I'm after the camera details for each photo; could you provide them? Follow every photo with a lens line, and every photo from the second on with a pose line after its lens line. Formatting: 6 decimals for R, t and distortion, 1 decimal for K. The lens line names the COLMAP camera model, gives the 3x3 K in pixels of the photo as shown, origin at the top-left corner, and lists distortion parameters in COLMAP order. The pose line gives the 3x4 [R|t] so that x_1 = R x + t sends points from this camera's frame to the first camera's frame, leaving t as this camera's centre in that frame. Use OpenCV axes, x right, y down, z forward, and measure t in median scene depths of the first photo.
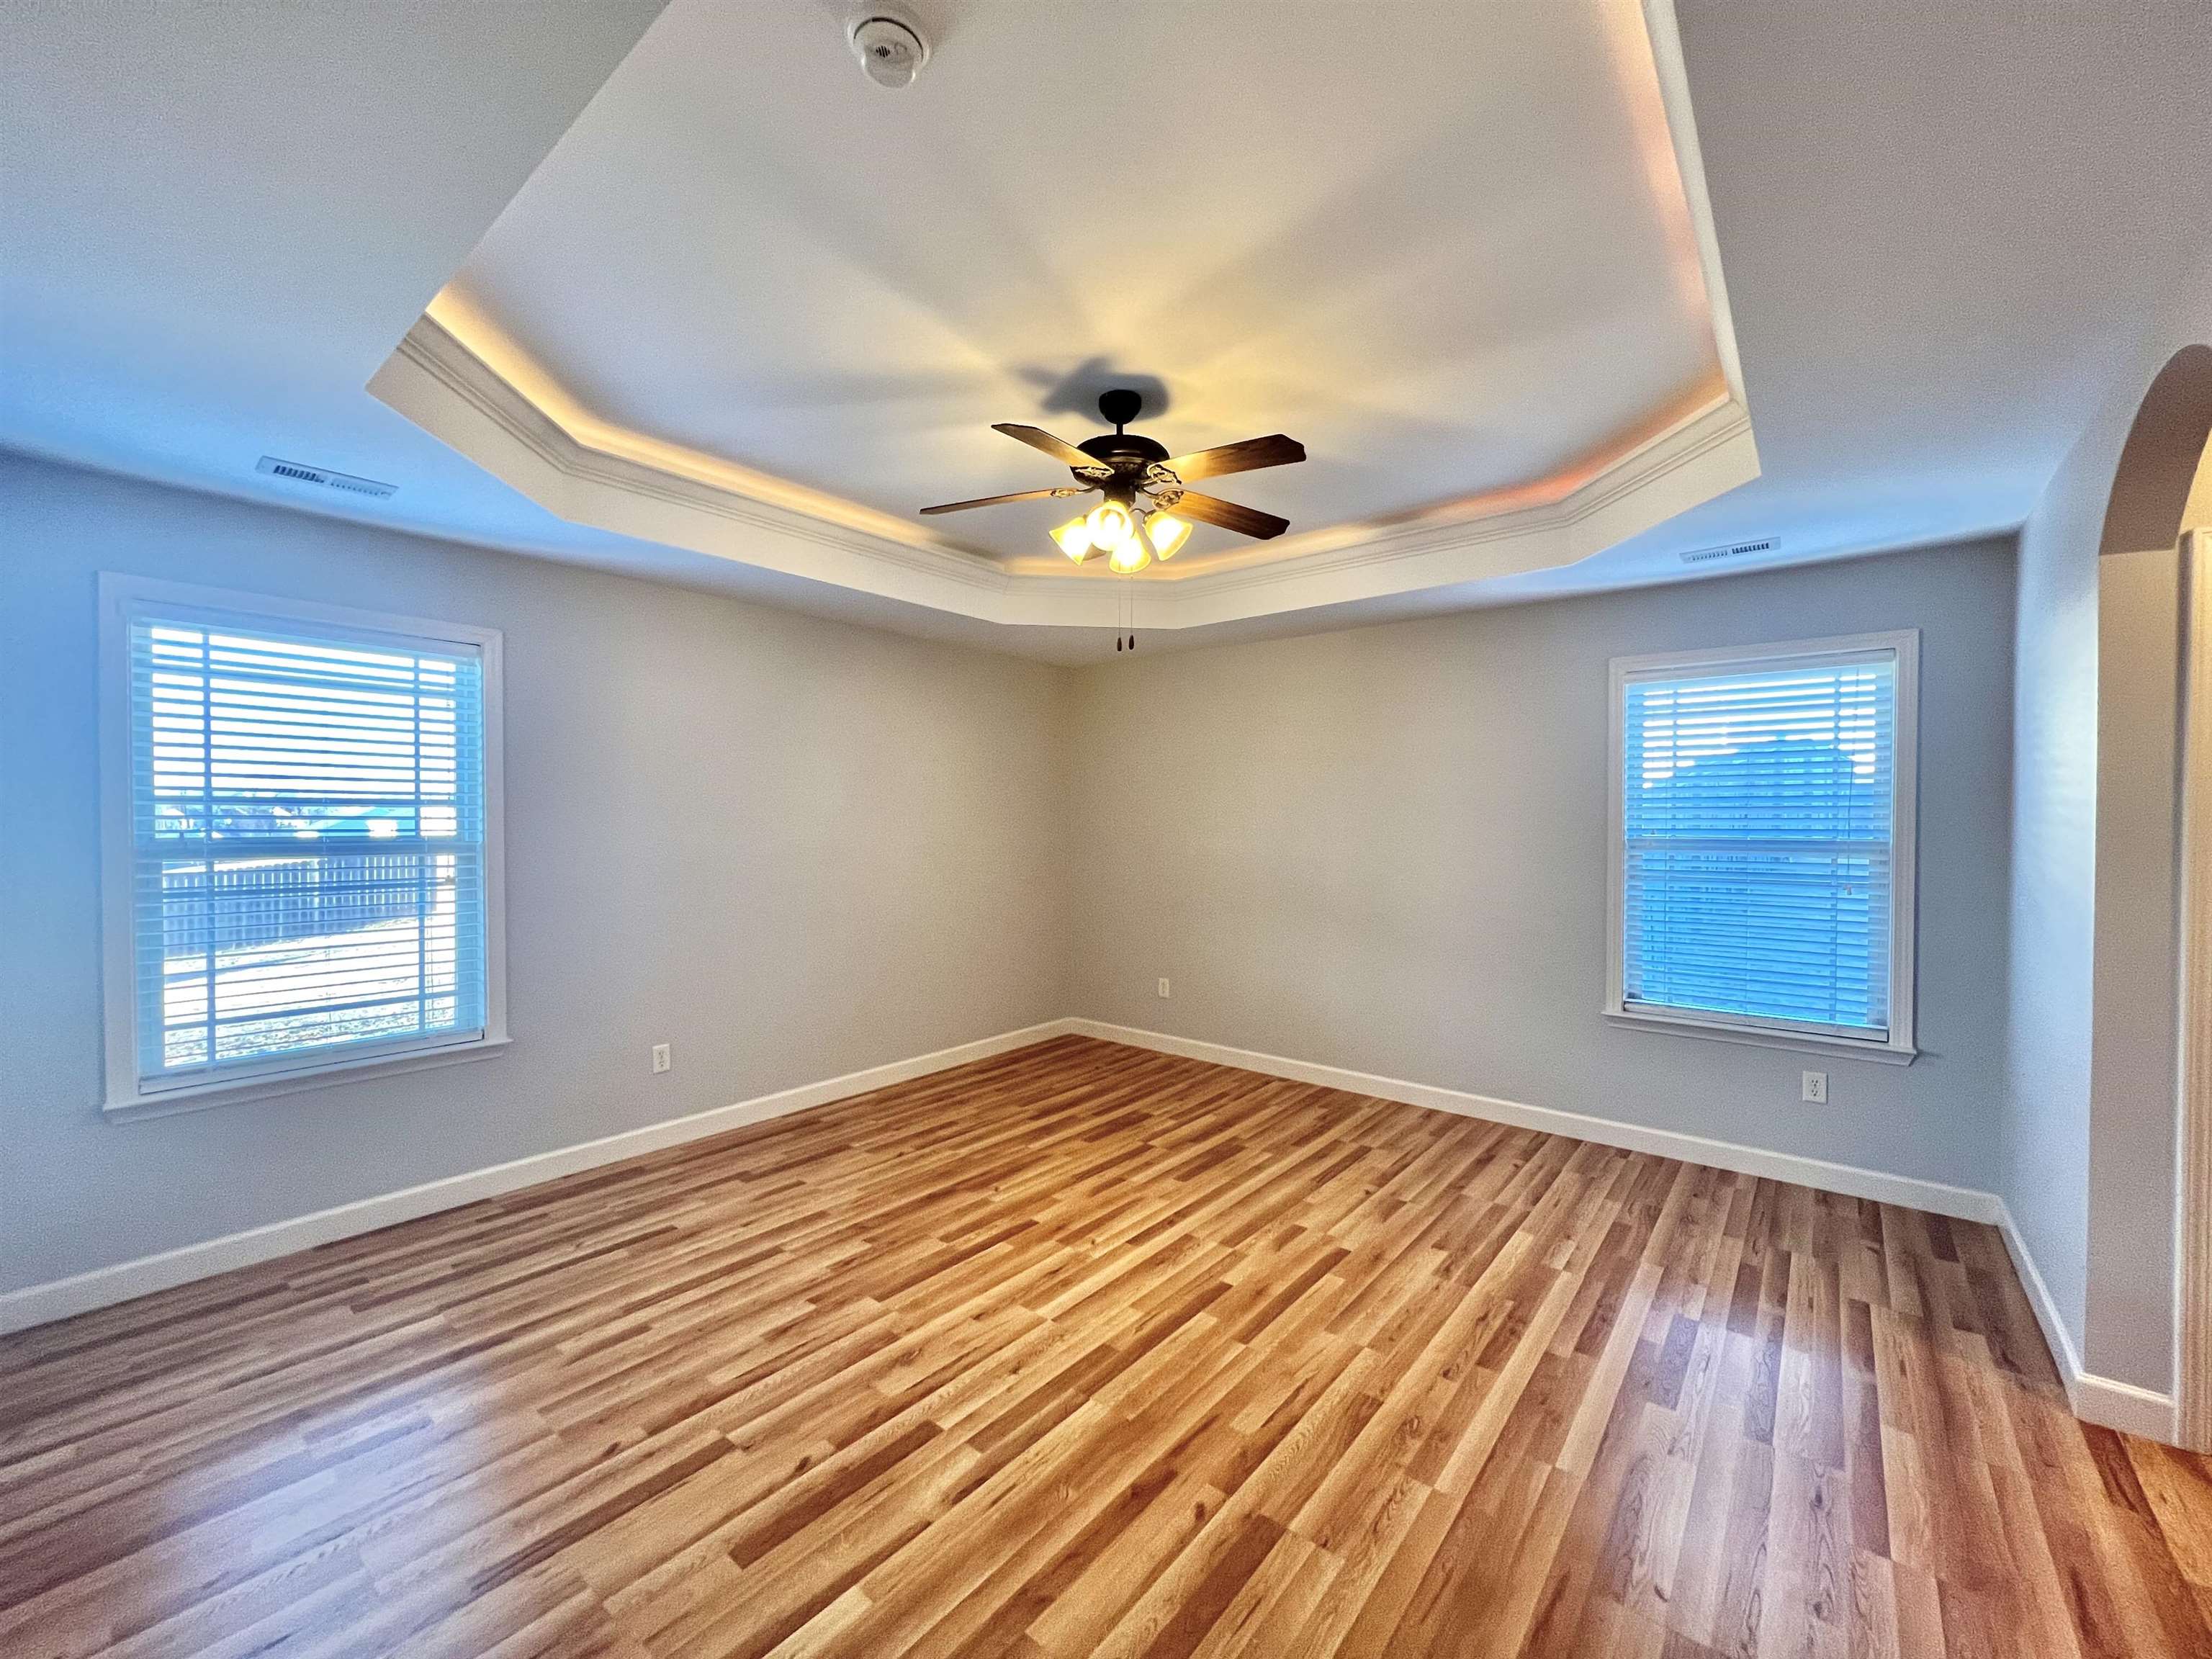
lens RADIAL K [[888.9, 0, 1092.2], [0, 888.9, 836.5], [0, 0, 1]] dist [0.000220, -0.000711]
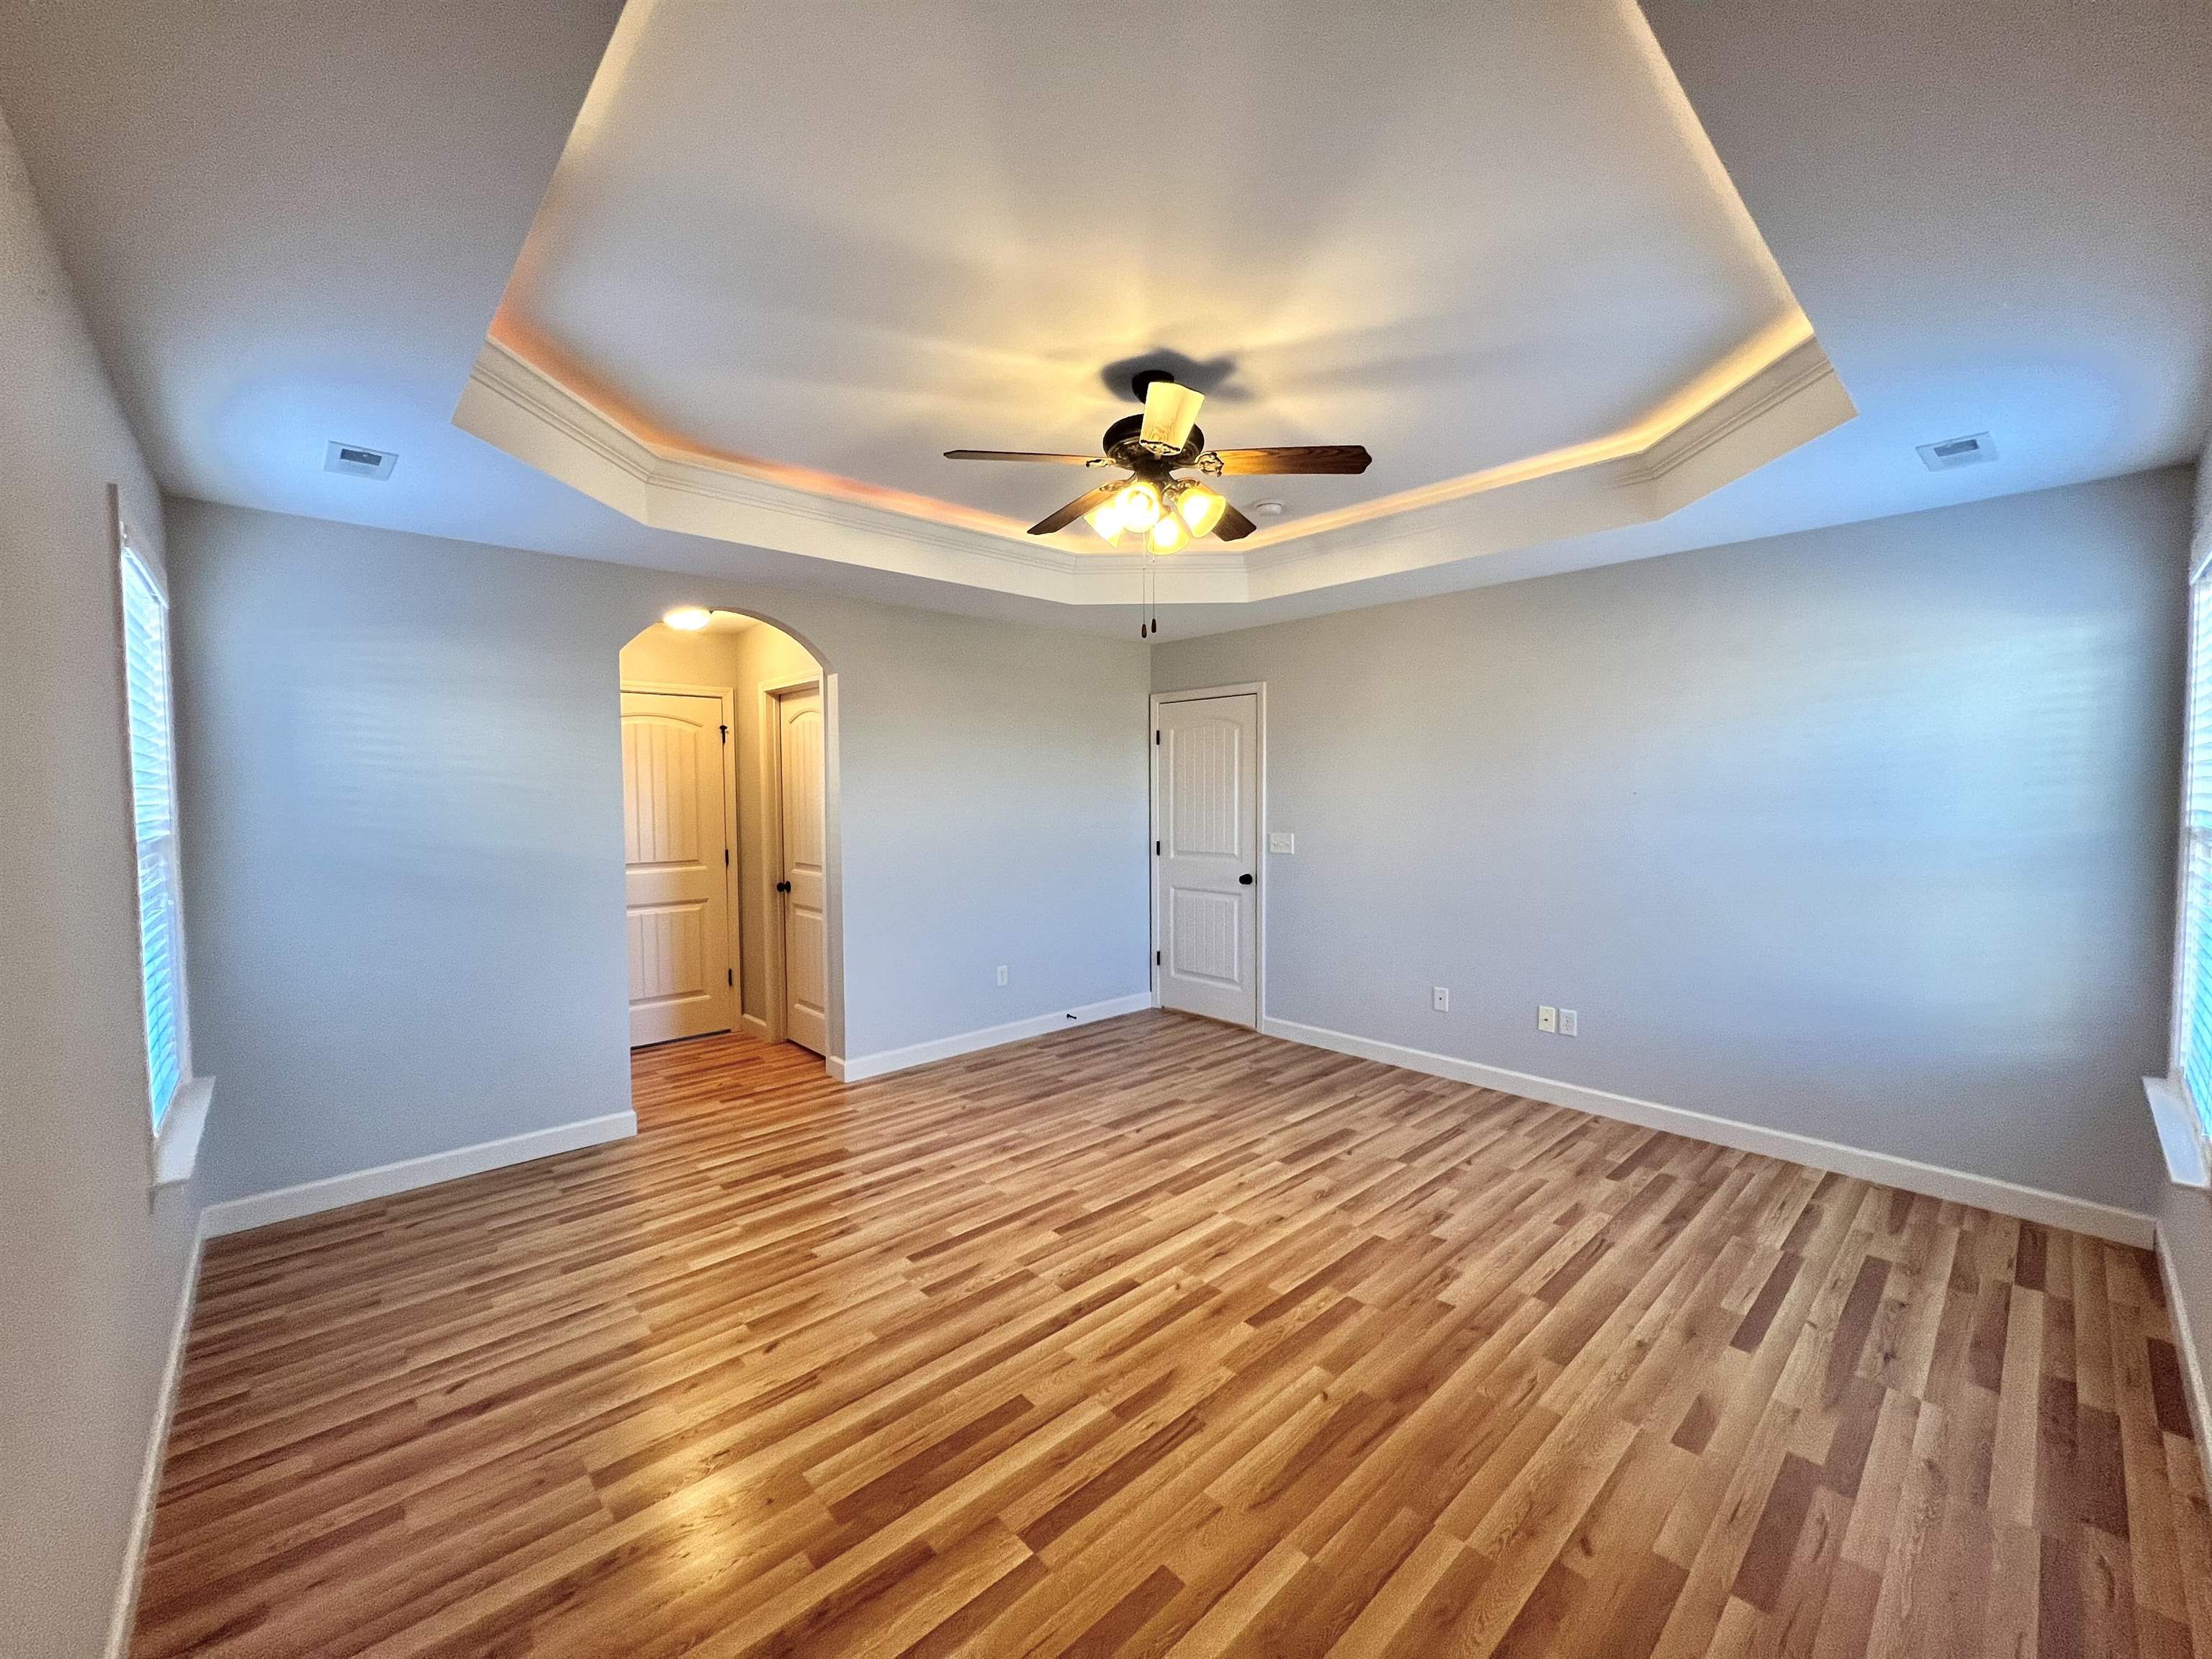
lens RADIAL K [[882.2, 0, 1093.0], [0, 882.2, 836.2], [0, 0, 1]] dist [-0.003123, 0.000254]
pose [[-0.990373, -0.002946, 0.138391, -0.037743], [0.006918, 0.997471, 0.070738, -0.051099], [-0.138250, 0.071015, -0.987848, 1.994163]]
